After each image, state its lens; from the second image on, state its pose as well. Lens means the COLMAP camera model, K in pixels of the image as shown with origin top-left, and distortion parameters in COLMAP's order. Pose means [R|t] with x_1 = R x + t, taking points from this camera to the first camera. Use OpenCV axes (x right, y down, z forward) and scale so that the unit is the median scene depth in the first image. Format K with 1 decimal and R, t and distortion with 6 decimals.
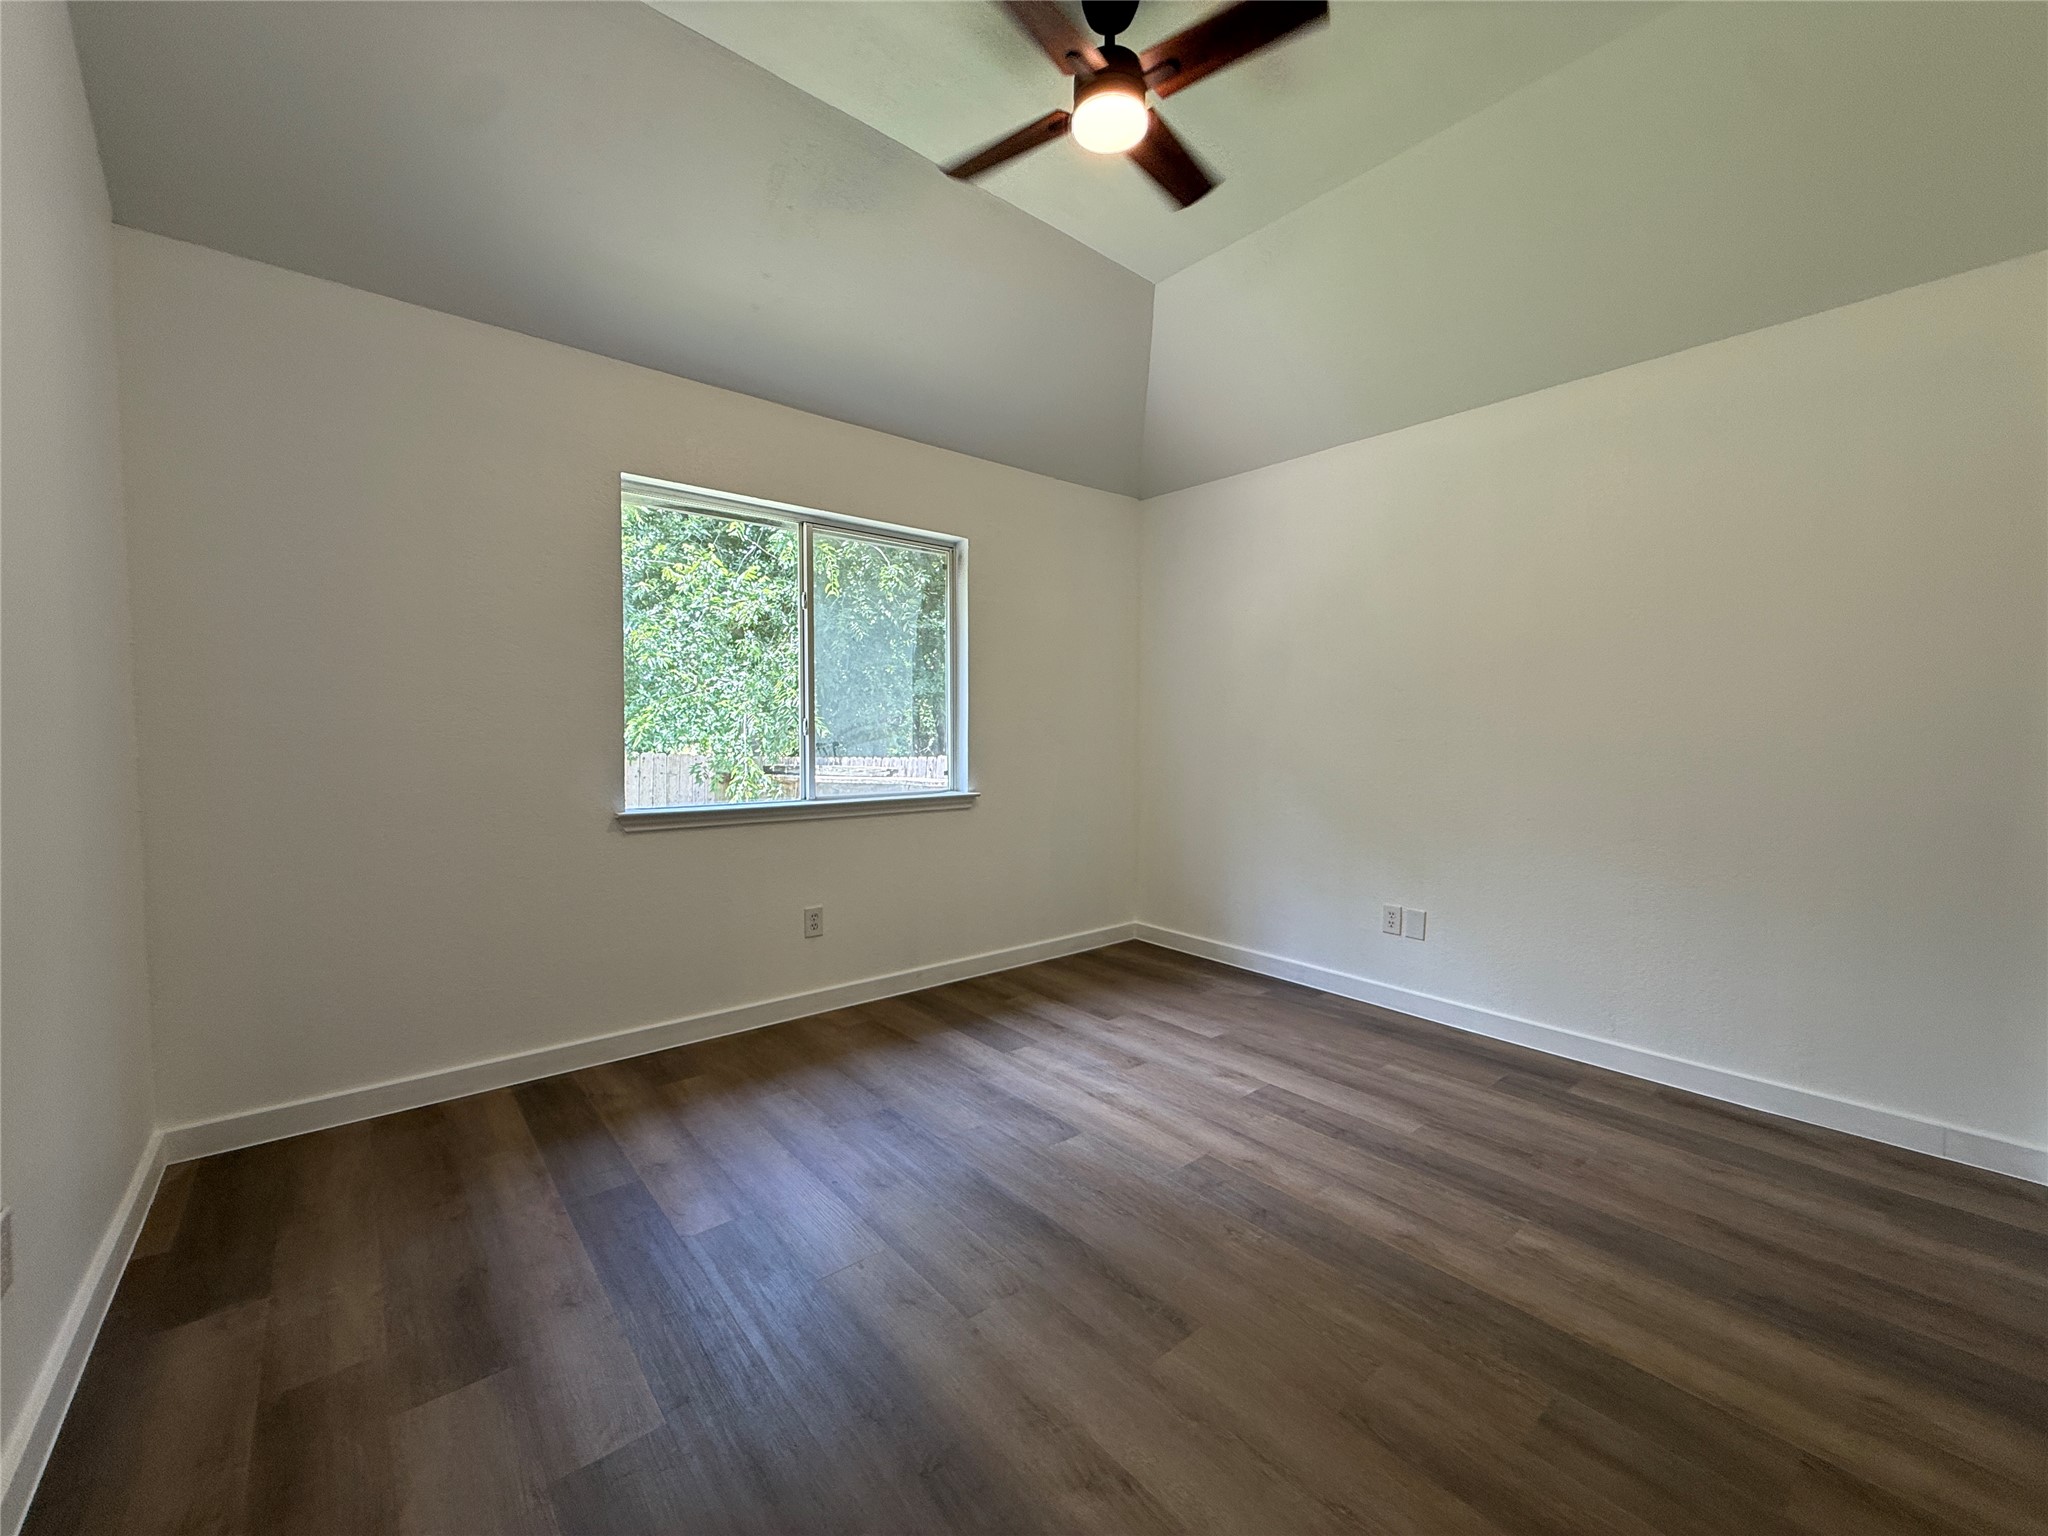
lens RADIAL K [[814.7, 0, 1017.8], [0, 814.7, 769.1], [0, 0, 1]] dist [-0.001210, -0.000242]
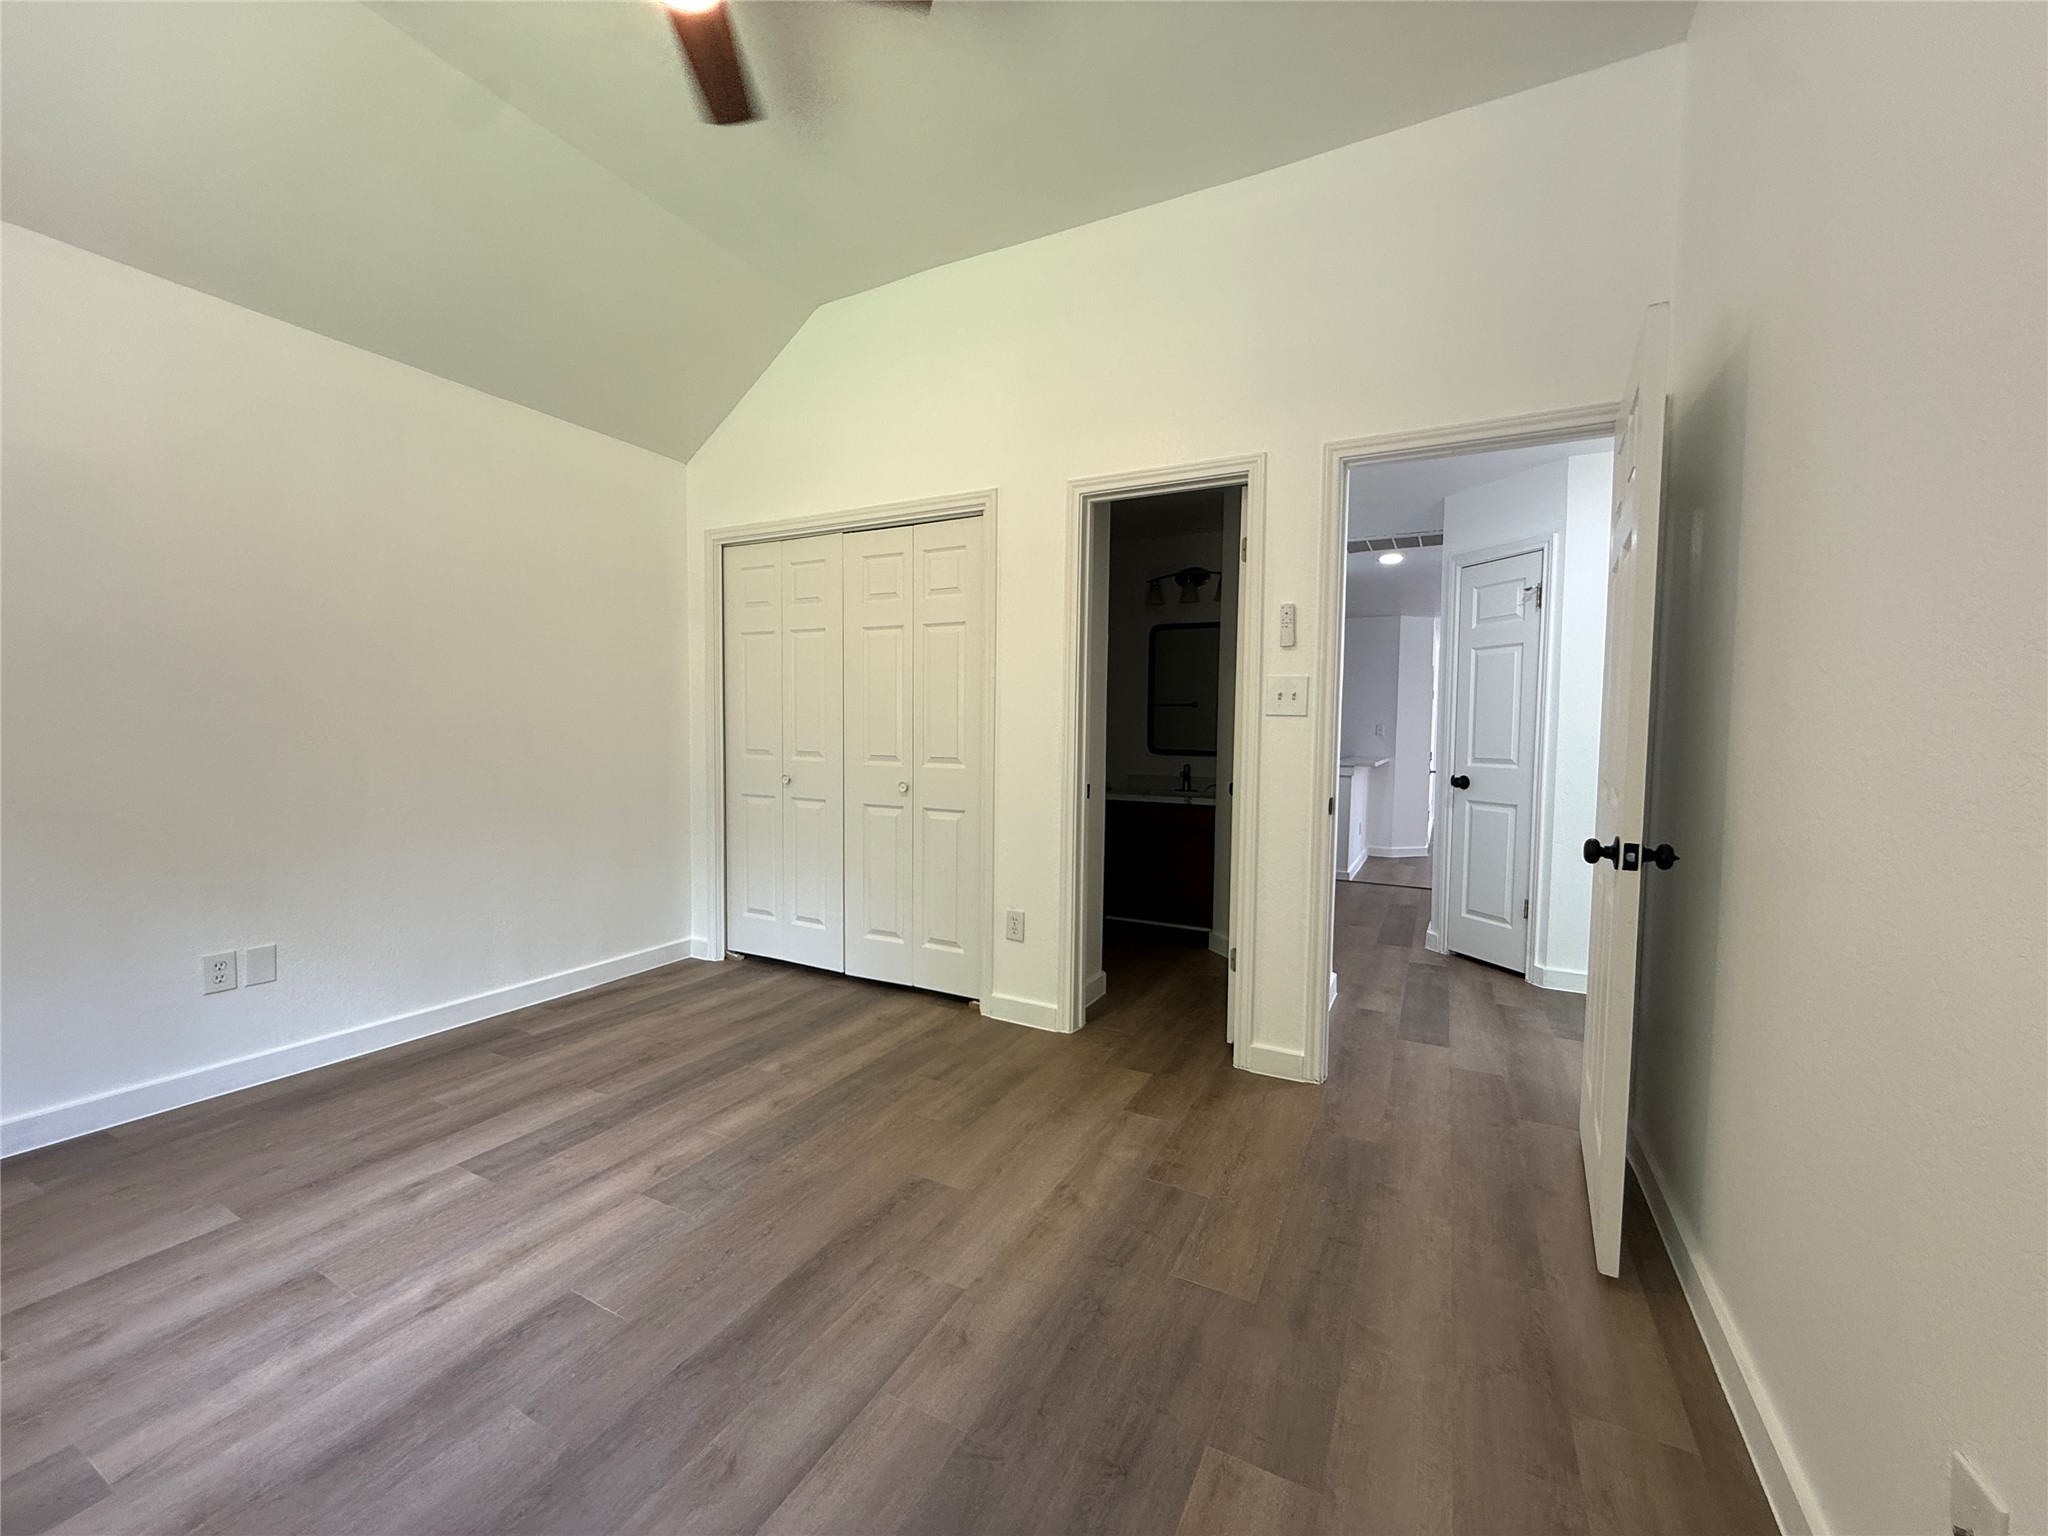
lens RADIAL K [[814.7, 0, 1017.8], [0, 814.7, 769.1], [0, 0, 1]] dist [-0.001210, -0.000242]
pose [[-0.383488, -0.058502, 0.921691, -0.638163], [0.027472, 0.996827, 0.074702, -0.041881], [-0.923137, 0.053968, -0.380664, 0.821733]]
